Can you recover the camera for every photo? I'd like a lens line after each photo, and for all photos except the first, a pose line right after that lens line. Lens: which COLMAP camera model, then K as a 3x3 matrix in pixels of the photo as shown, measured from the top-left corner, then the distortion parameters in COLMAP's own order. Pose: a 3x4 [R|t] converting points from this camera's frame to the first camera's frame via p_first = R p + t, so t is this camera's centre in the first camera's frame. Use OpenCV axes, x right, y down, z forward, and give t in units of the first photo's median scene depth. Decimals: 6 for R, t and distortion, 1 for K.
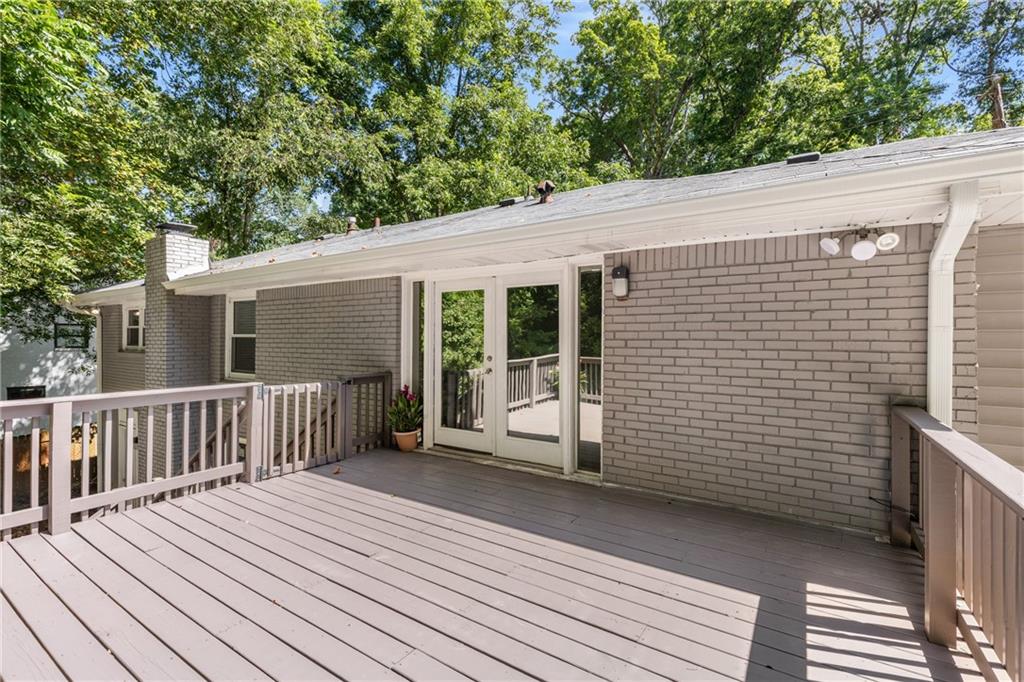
lens RADIAL K [[475.6, 0, 505.4], [0, 475.6, 336.3], [0, 0, 1]] dist [0.011201, 0.000027]
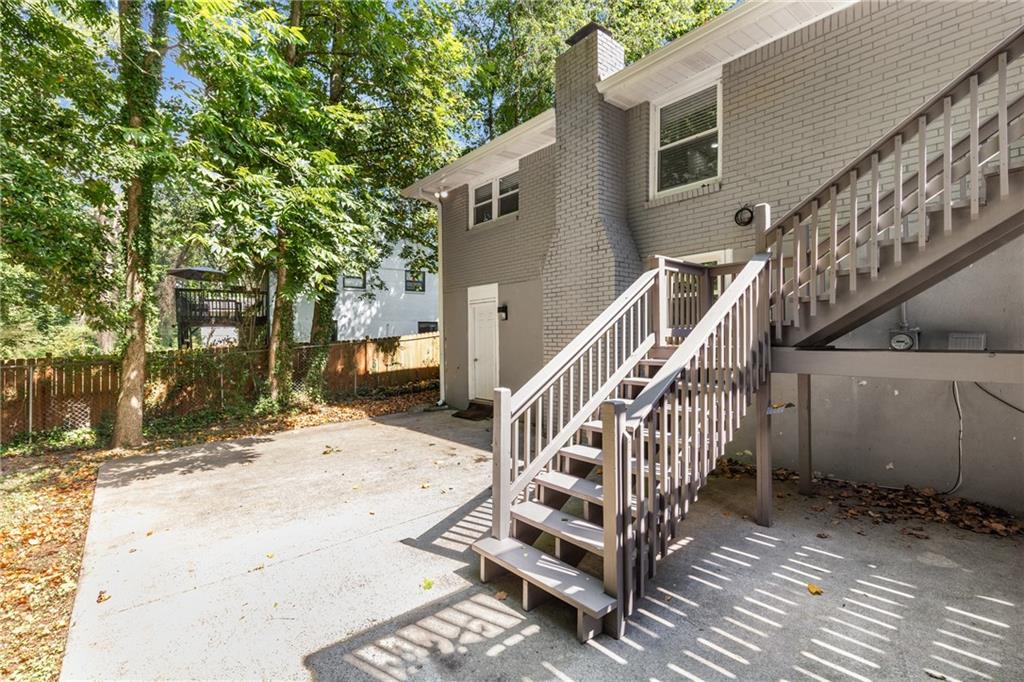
lens RADIAL K [[475.6, 0, 507.6], [0, 475.6, 335.5], [0, 0, 1]] dist [0.011201, 0.000027]
pose [[0.961658, -0.015466, -0.273814, -0.603066], [0.013807, 0.999873, -0.007982, 0.334932], [0.273902, 0.003896, 0.961750, 0.105135]]
